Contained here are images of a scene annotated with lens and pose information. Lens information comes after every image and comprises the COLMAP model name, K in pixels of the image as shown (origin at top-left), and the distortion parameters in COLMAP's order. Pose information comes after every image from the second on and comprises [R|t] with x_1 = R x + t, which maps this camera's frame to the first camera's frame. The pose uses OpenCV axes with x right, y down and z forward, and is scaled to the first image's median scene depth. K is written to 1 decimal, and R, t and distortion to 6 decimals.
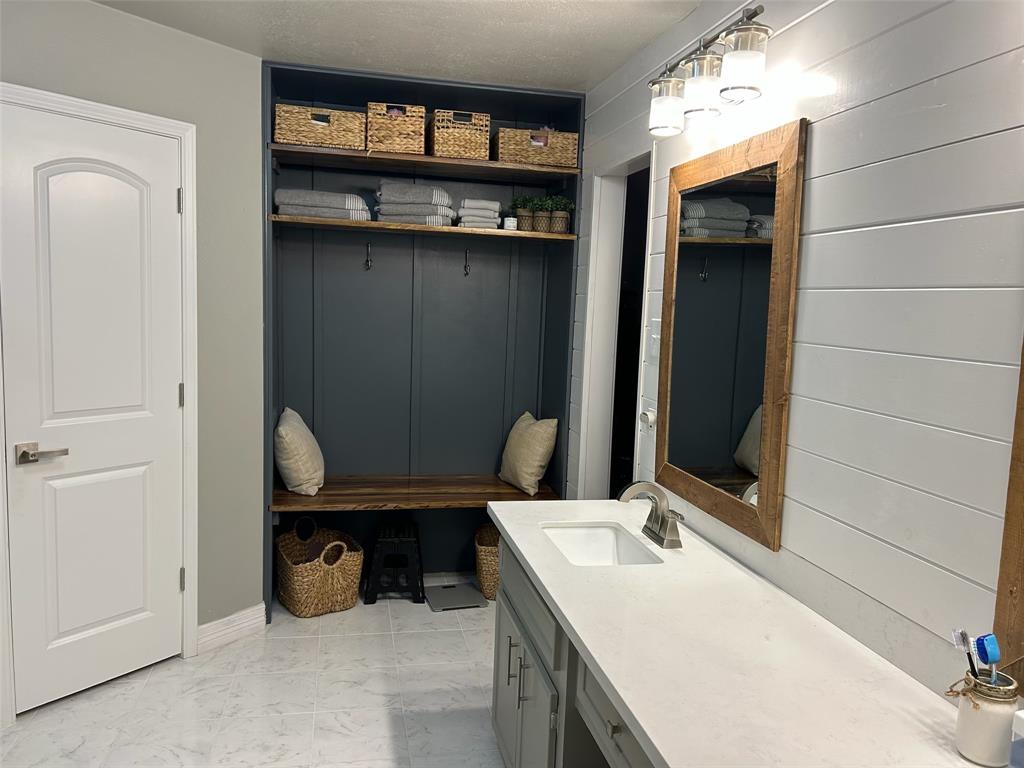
lens RADIAL K [[760.3, 0, 512.0], [0, 760.3, 384.0], [0, 0, 1]] dist [0.058839, -0.094587]
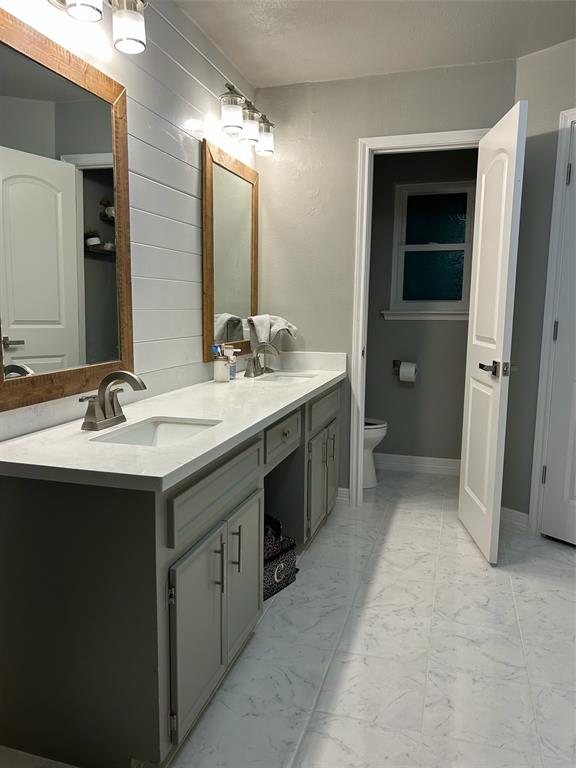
lens RADIAL K [[570.2, 0, 288.0], [0, 570.2, 384.0], [0, 0, 1]] dist [0.058839, -0.094587]
pose [[-0.871225, -0.118708, 0.476314, -0.465441], [0.006858, 0.967281, 0.253613, -0.062190], [-0.490835, 0.224221, -0.841906, 1.767235]]
